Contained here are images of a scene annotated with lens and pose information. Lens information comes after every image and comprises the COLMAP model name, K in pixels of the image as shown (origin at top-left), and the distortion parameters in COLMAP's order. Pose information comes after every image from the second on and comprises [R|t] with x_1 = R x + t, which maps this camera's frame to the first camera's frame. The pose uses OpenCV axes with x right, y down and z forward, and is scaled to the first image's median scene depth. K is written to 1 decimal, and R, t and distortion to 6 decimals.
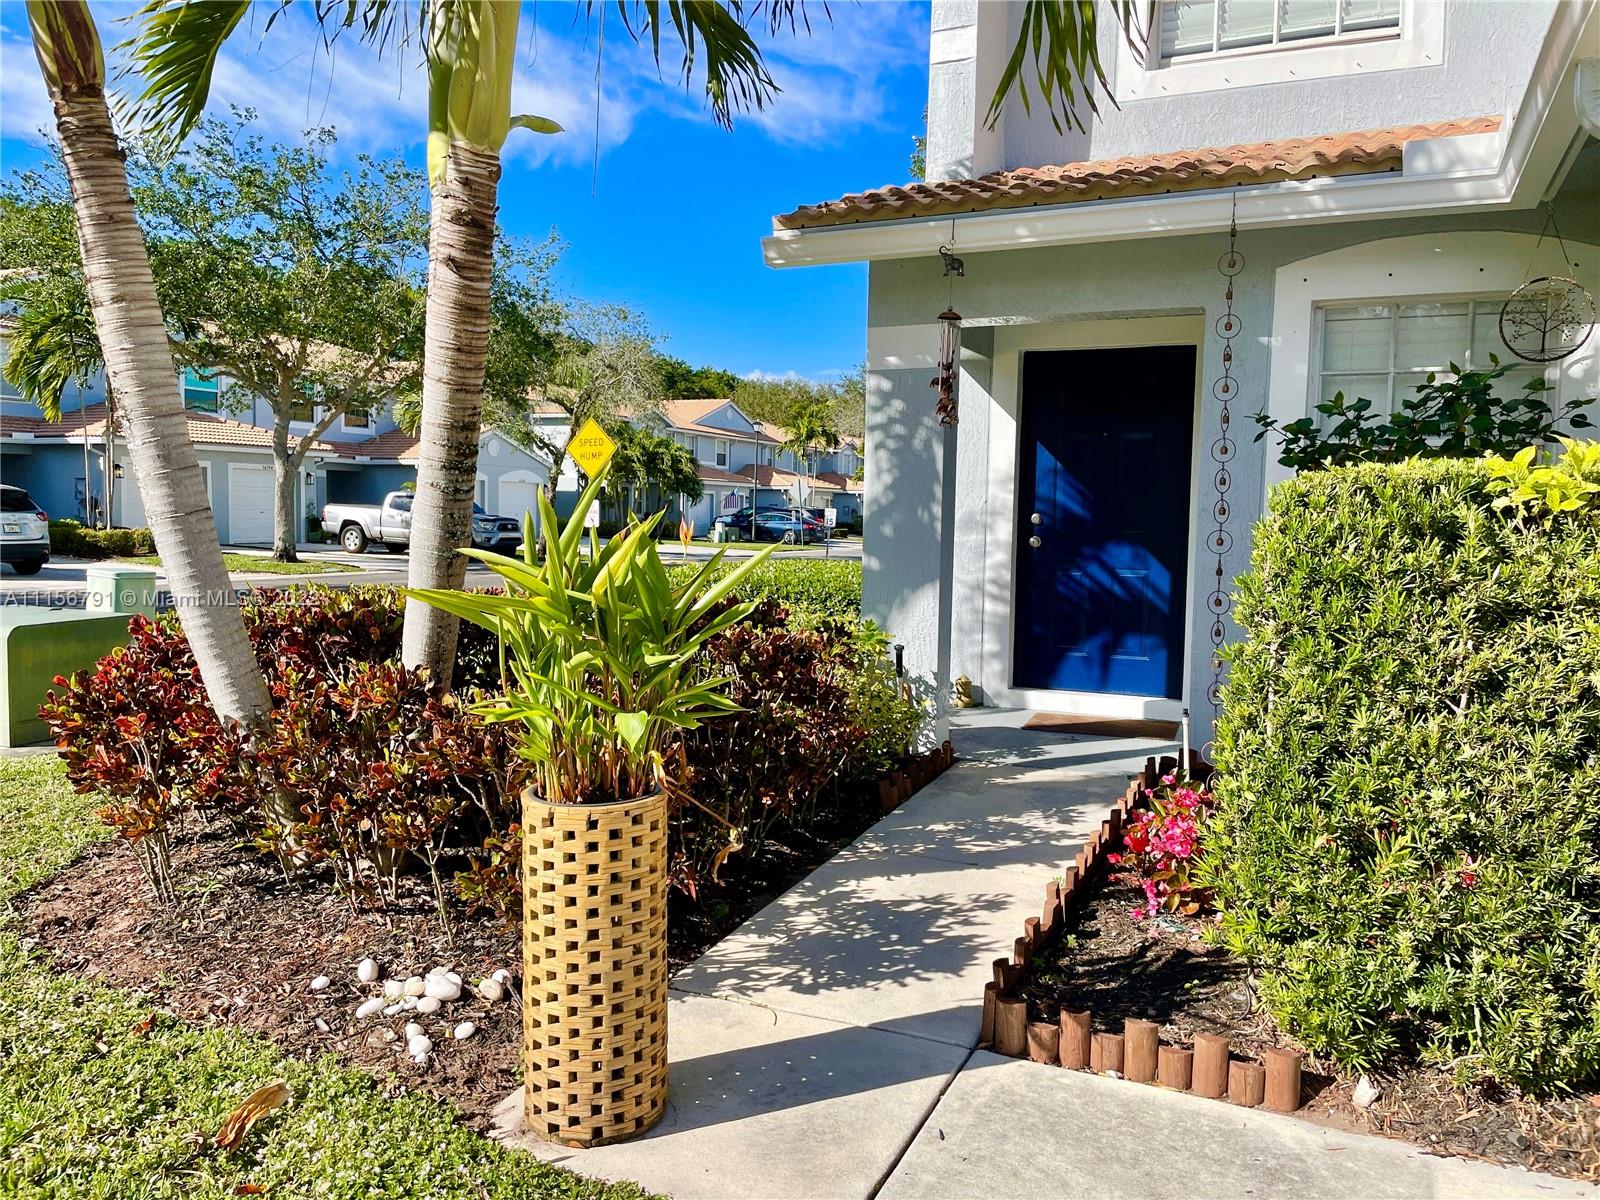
lens RADIAL K [[1206.8, 0, 800.5], [0, 1206.8, 599.4], [0, 0, 1]] dist [0.084759, -0.124035]
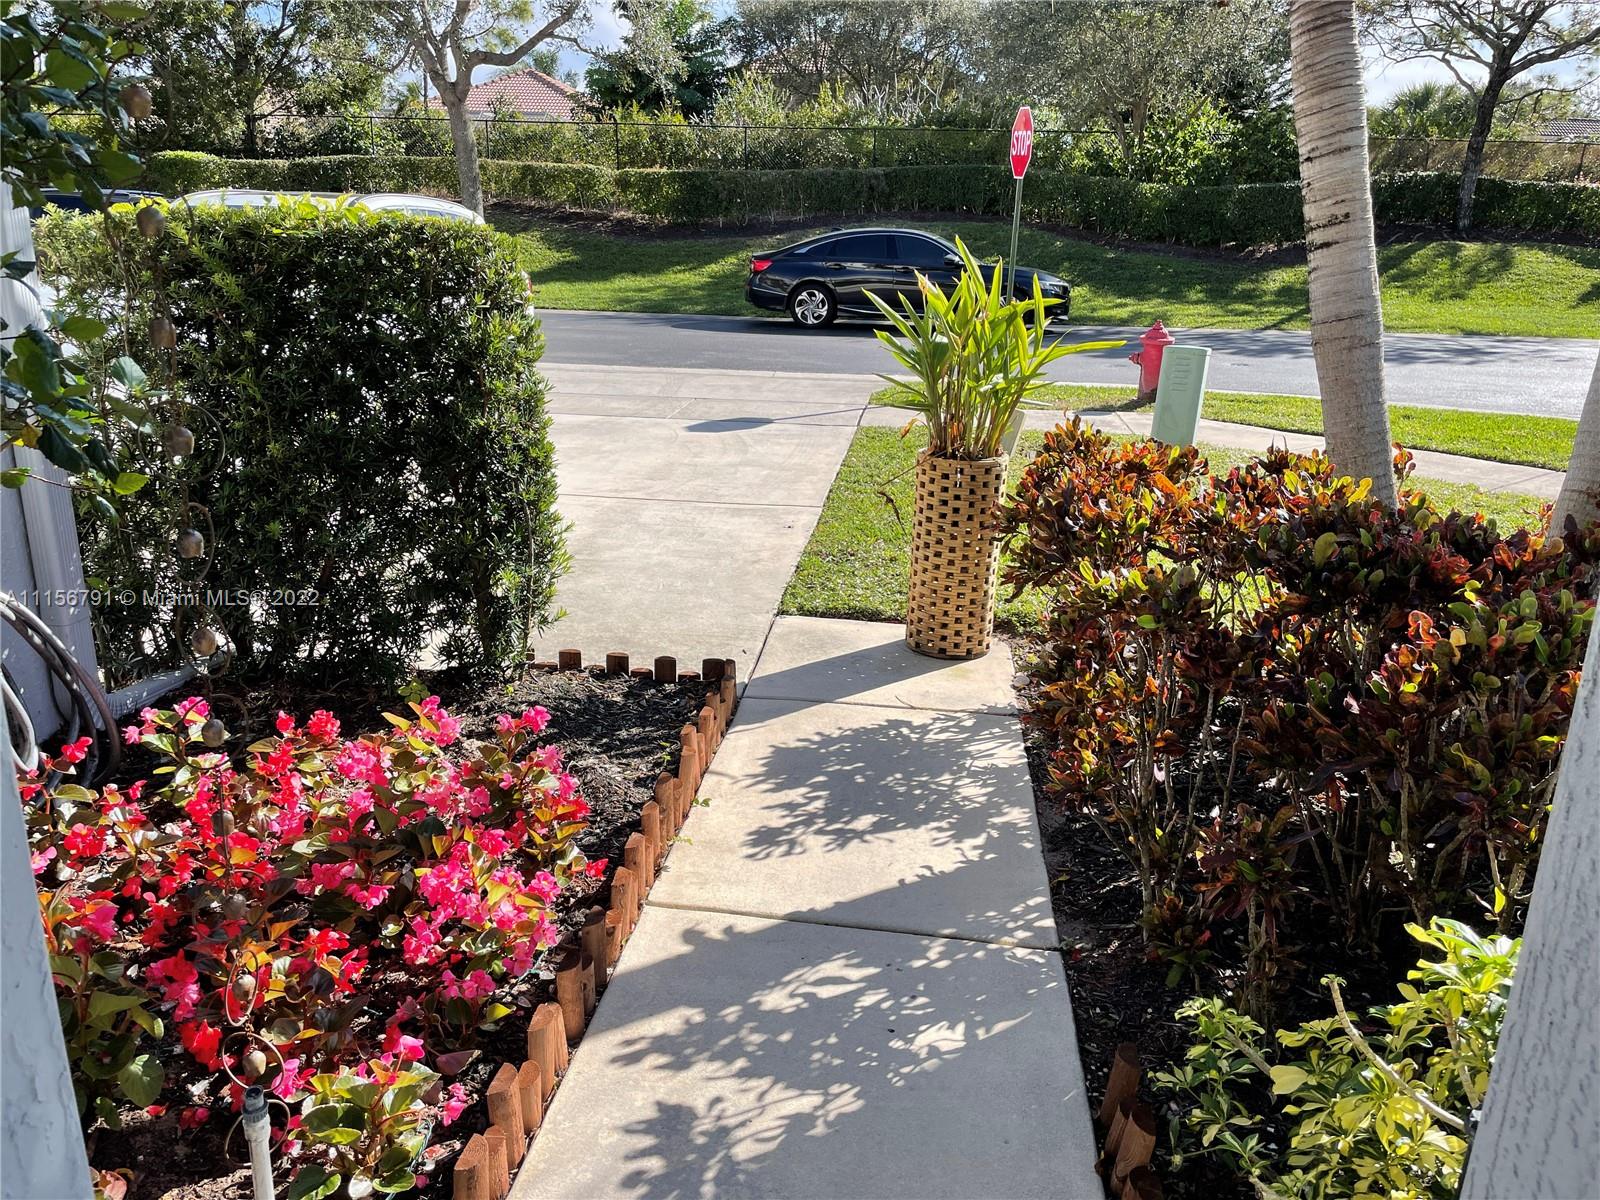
lens RADIAL K [[1206.8, 0, 798.2], [0, 1206.8, 599.3], [0, 0, 1]] dist [0.084759, -0.124035]
pose [[-0.949613, 0.059545, -0.307717, 0.360134], [-0.061083, 0.927802, 0.368039, -0.159247], [0.307415, 0.368291, -0.877415, 1.601617]]
